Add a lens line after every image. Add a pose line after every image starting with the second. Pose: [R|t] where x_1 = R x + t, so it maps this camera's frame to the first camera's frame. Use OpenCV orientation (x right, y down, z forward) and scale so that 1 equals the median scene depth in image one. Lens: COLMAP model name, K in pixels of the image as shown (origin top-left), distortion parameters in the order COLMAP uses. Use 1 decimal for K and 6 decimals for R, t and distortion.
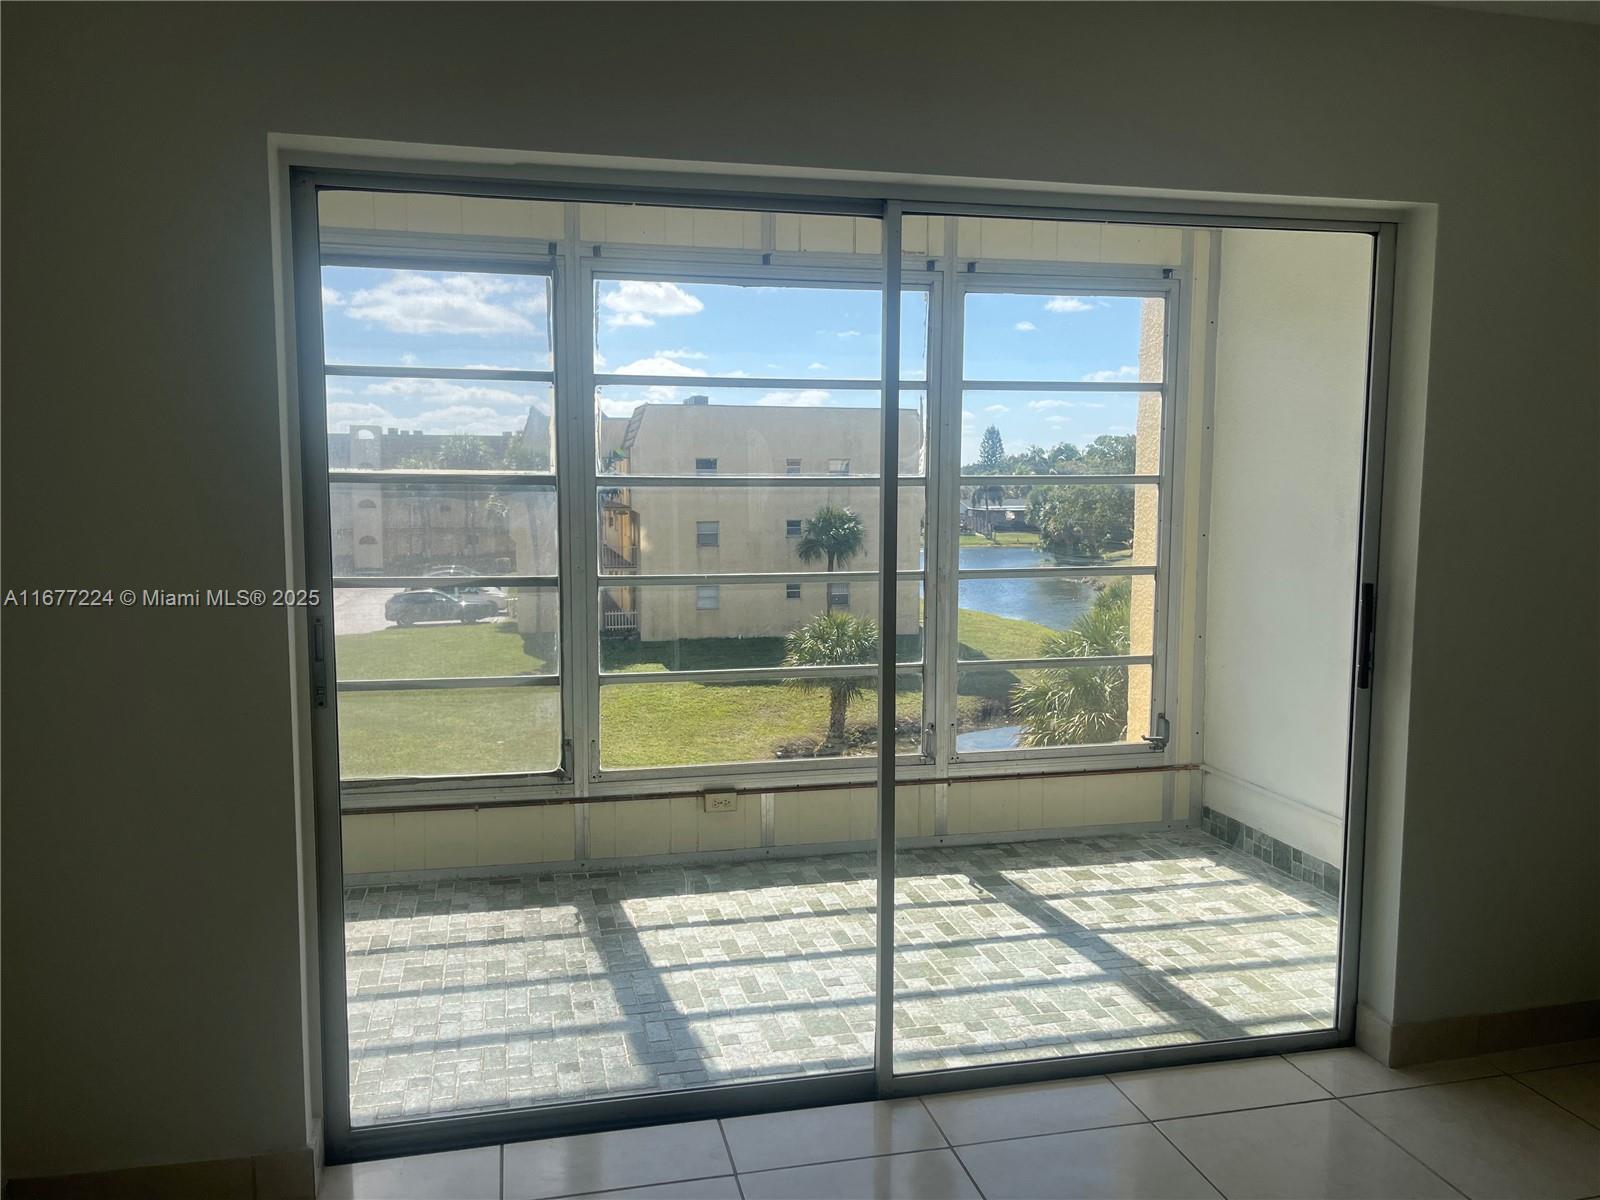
lens RADIAL K [[1208.3, 0, 791.5], [0, 1208.3, 598.6], [0, 0, 1]] dist [0.055066, -0.070329]
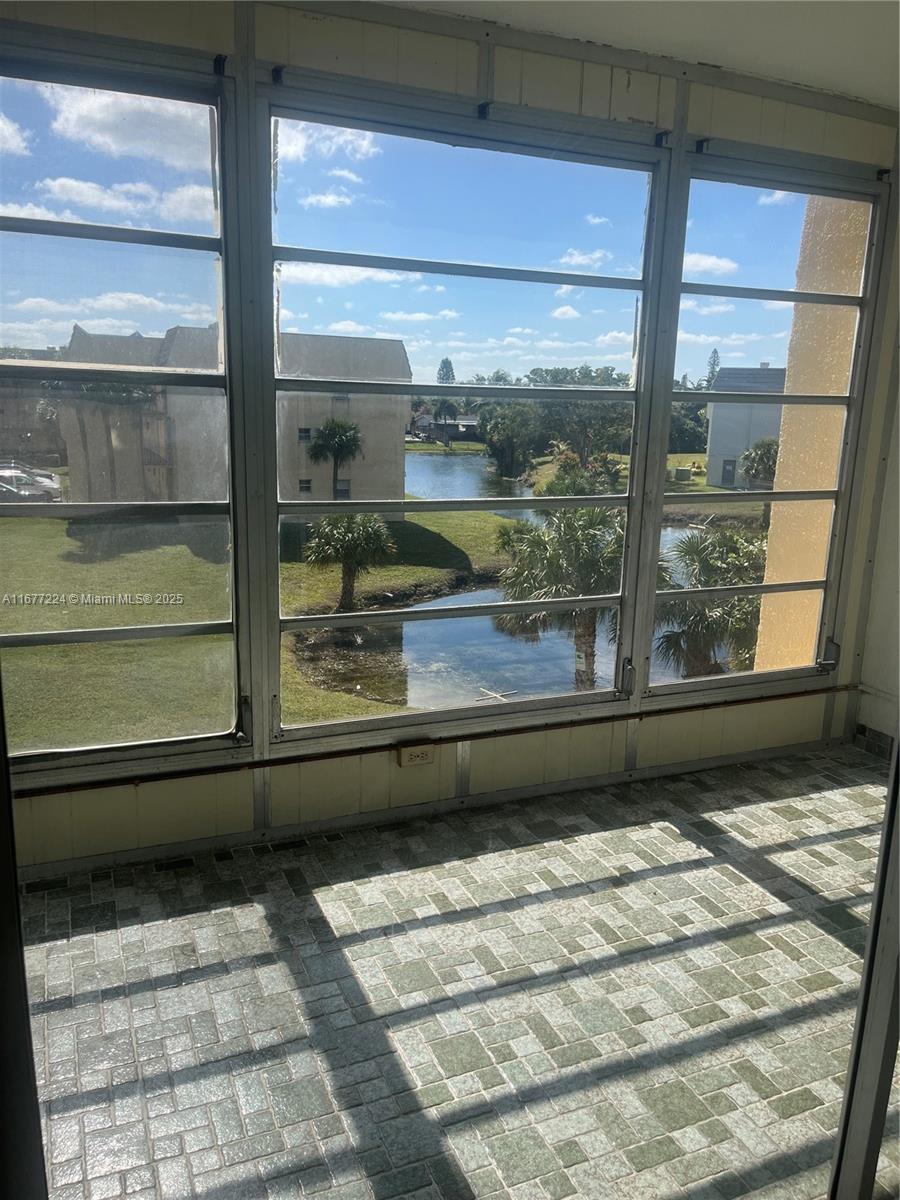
lens RADIAL K [[906.2, 0, 467.6], [0, 906.2, 603.7], [0, 0, 1]] dist [0.055066, -0.070329]
pose [[0.981849, -0.016137, 0.188976, -0.153126], [-0.007410, 0.992349, 0.123242, -0.027465], [-0.189518, -0.122405, 0.974218, 0.365409]]
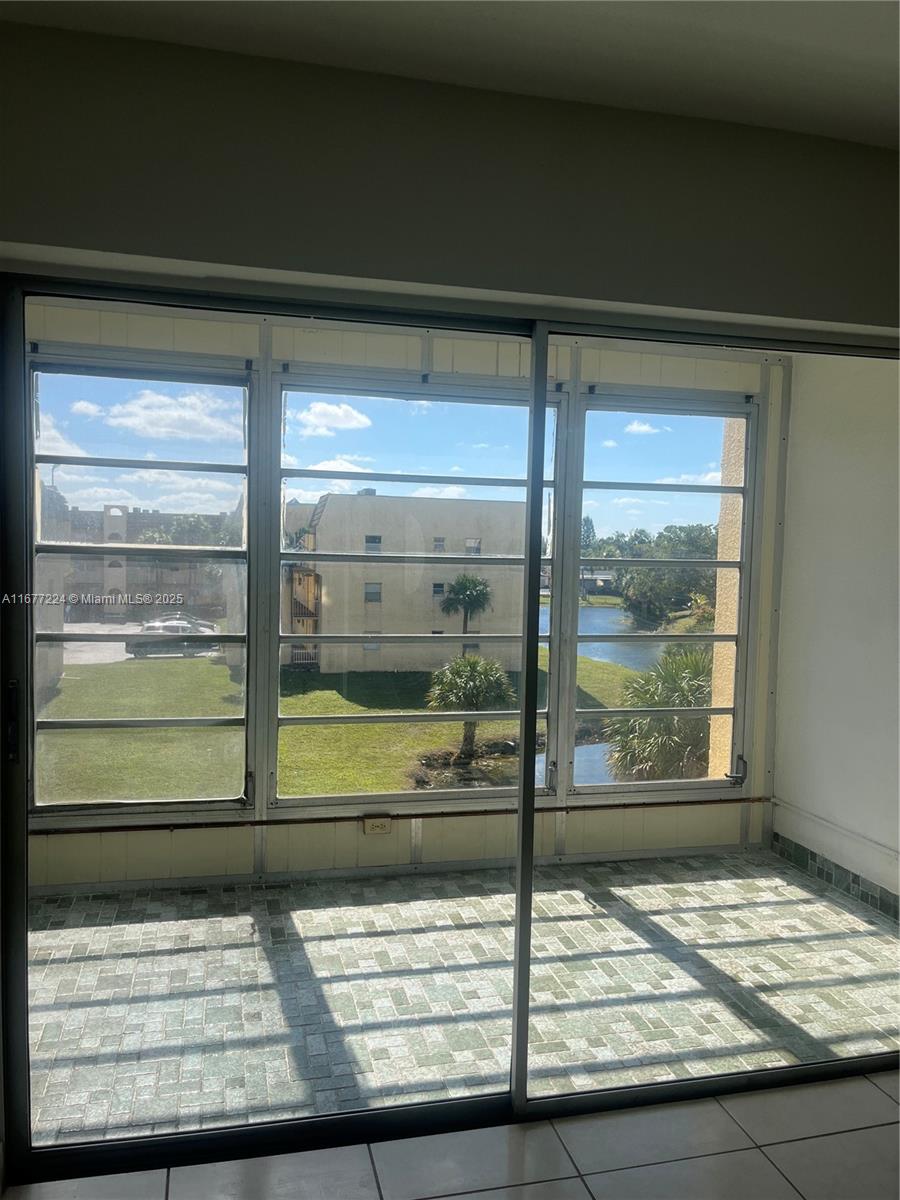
lens RADIAL K [[906.2, 0, 454.1], [0, 906.2, 606.3], [0, 0, 1]] dist [0.055066, -0.070329]
pose [[0.999588, 0.020245, 0.020347, -0.005686], [-0.019440, 0.999048, -0.039047, -0.015478], [-0.021118, 0.038636, 0.999030, 0.094866]]
